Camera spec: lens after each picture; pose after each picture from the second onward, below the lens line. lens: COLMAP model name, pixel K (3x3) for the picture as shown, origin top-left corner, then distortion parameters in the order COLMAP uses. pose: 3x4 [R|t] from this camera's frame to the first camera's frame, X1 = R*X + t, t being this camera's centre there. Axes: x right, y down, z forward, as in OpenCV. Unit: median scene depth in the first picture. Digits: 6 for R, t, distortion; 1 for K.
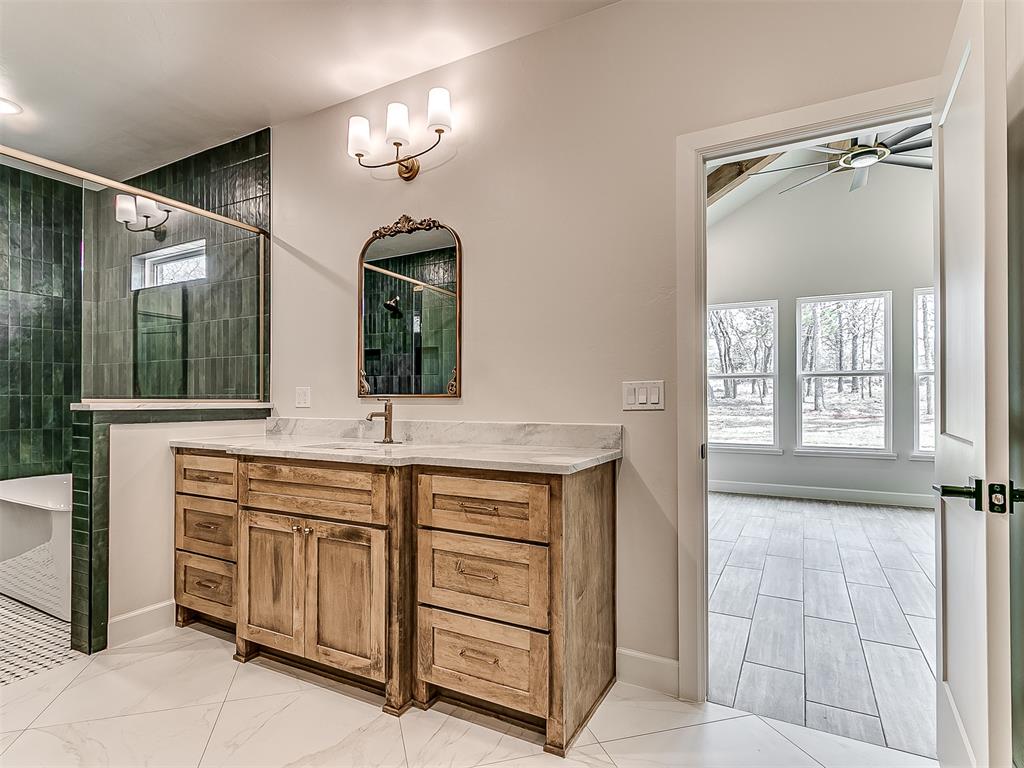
lens RADIAL K [[544.7, 0, 503.7], [0, 544.7, 392.9], [0, 0, 1]] dist [-0.006678, 0.001280]
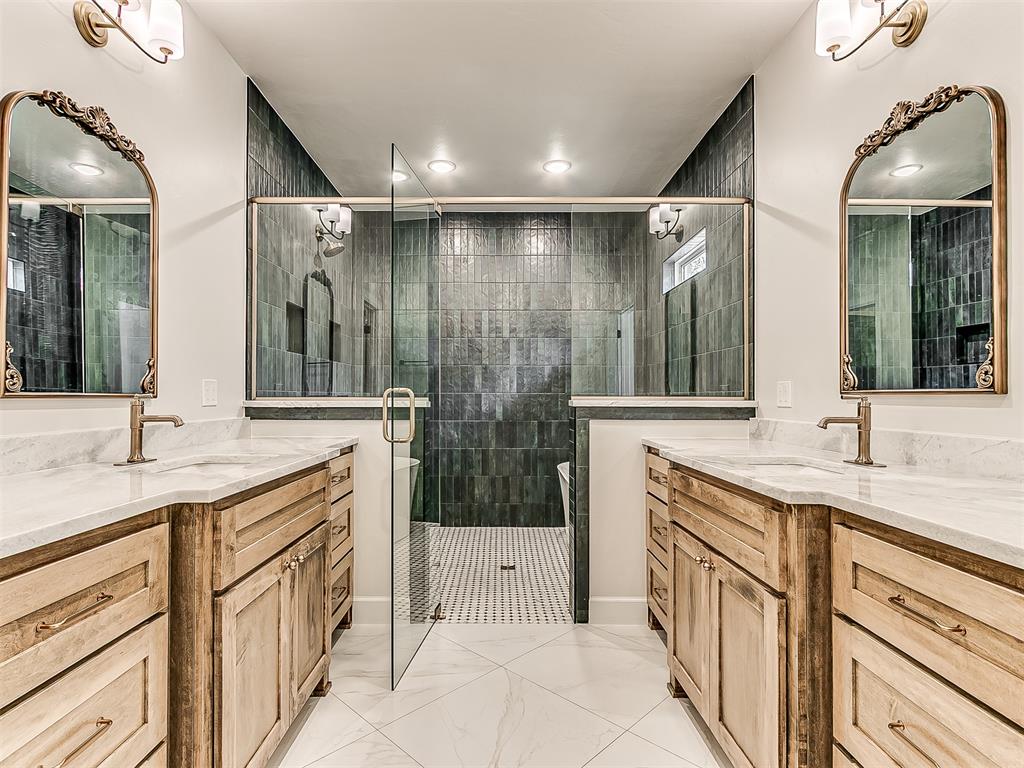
lens RADIAL K [[544.7, 0, 511.7], [0, 544.7, 390.4], [0, 0, 1]] dist [-0.006678, 0.001280]
pose [[0.470555, -0.008769, -0.882327, 0.157720], [0.009391, 0.999944, -0.004929, 0.002651], [0.882321, -0.005966, 0.470611, 0.317306]]
